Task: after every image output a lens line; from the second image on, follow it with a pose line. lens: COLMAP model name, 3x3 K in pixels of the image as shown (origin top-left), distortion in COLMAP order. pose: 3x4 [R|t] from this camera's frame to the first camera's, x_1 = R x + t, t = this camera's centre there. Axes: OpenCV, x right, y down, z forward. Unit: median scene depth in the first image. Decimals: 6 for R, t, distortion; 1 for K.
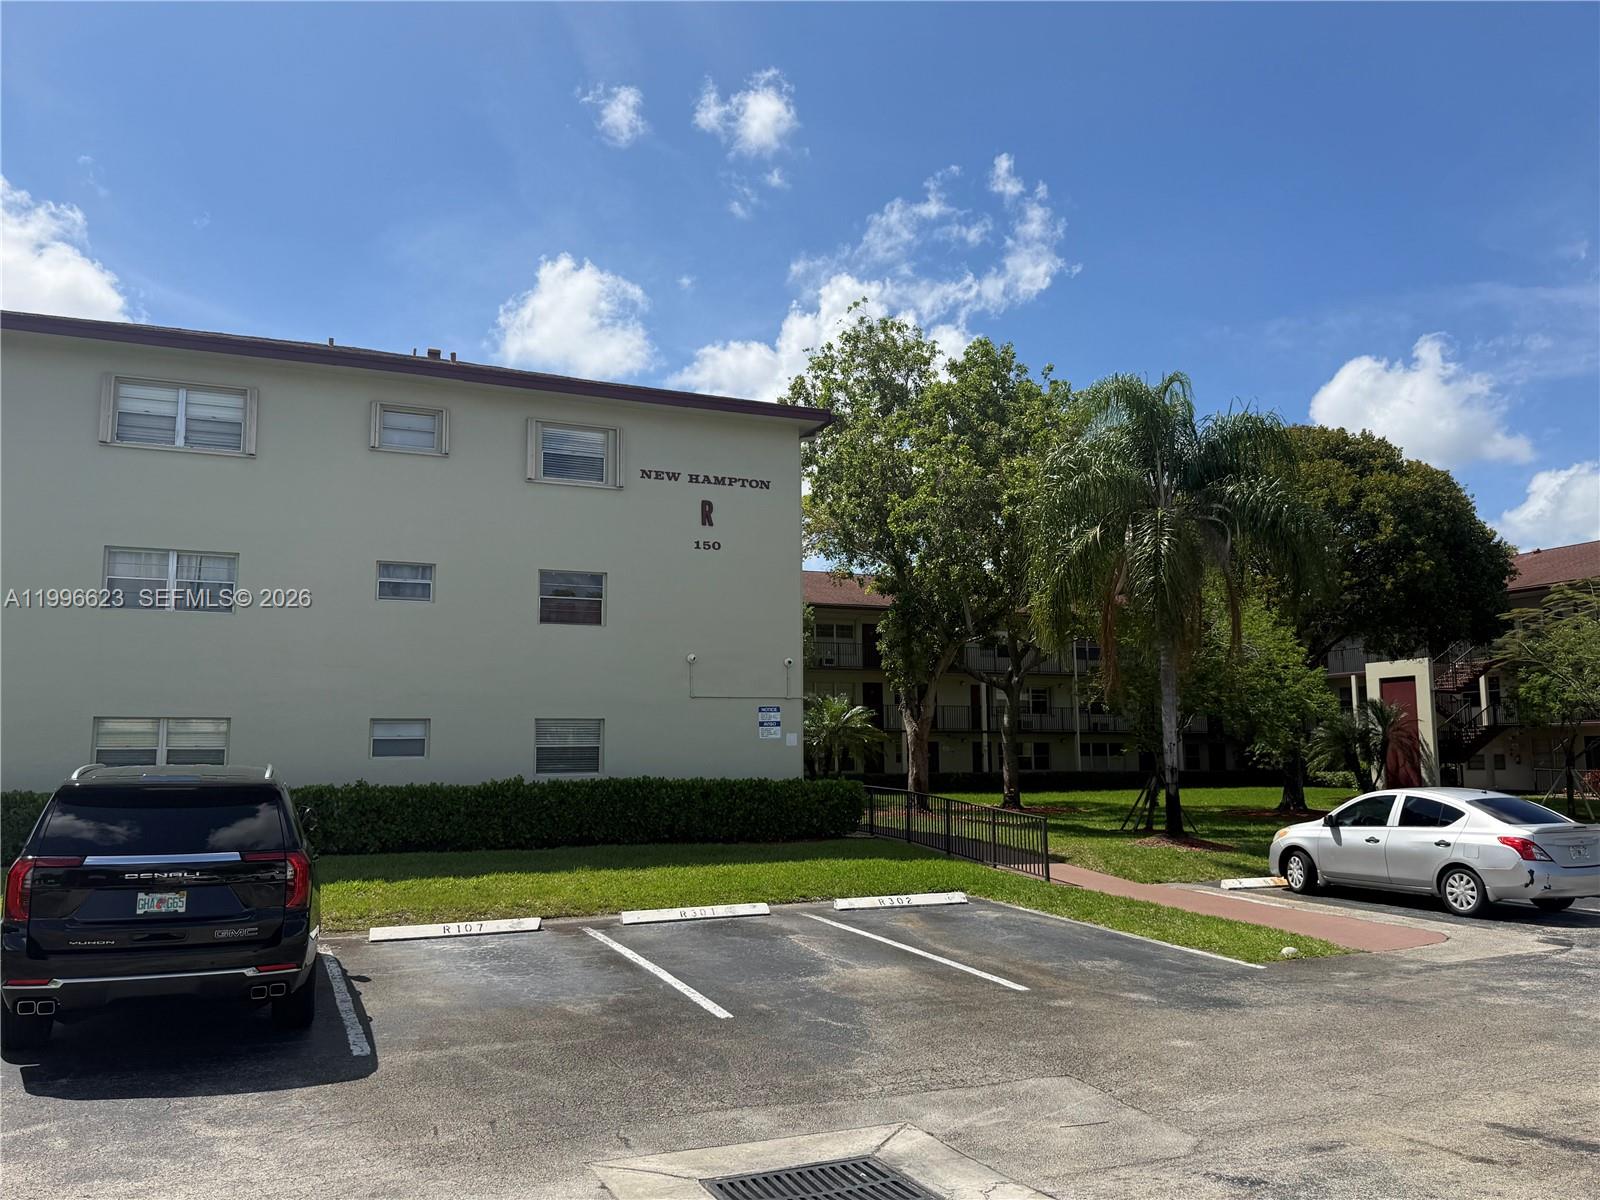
lens RADIAL K [[1271.7, 0, 800.0], [0, 1271.7, 600.0], [0, 0, 1]] dist [-0.002980, -0.002761]
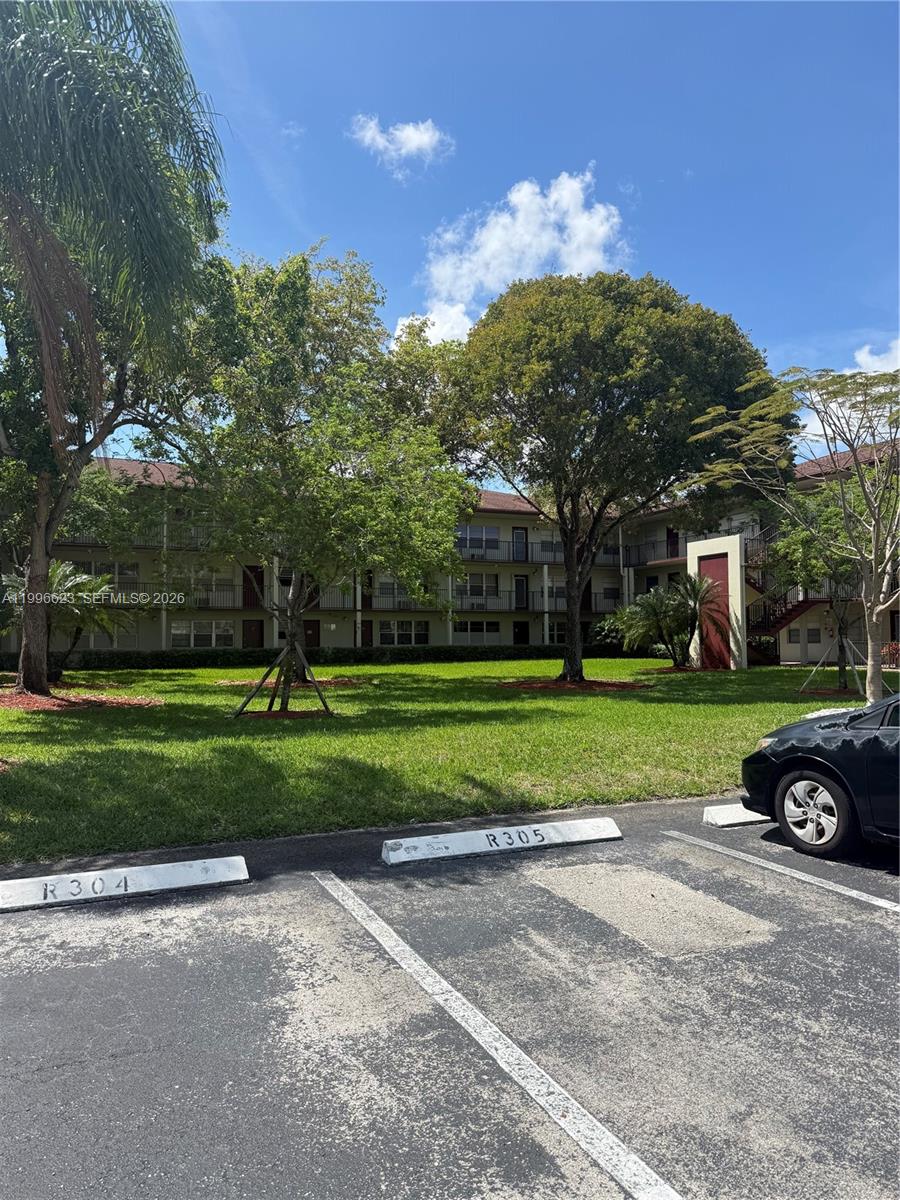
lens RADIAL K [[841.9, 0, 450.0], [0, 841.9, 600.0], [0, 0, 1]] dist [0.003484, 0.000327]
pose [[0.999822, -0.001199, 0.018848, 0.241687], [-0.000154, 0.997434, 0.071591, 0.048803], [-0.018886, -0.071581, 0.997256, 0.311637]]
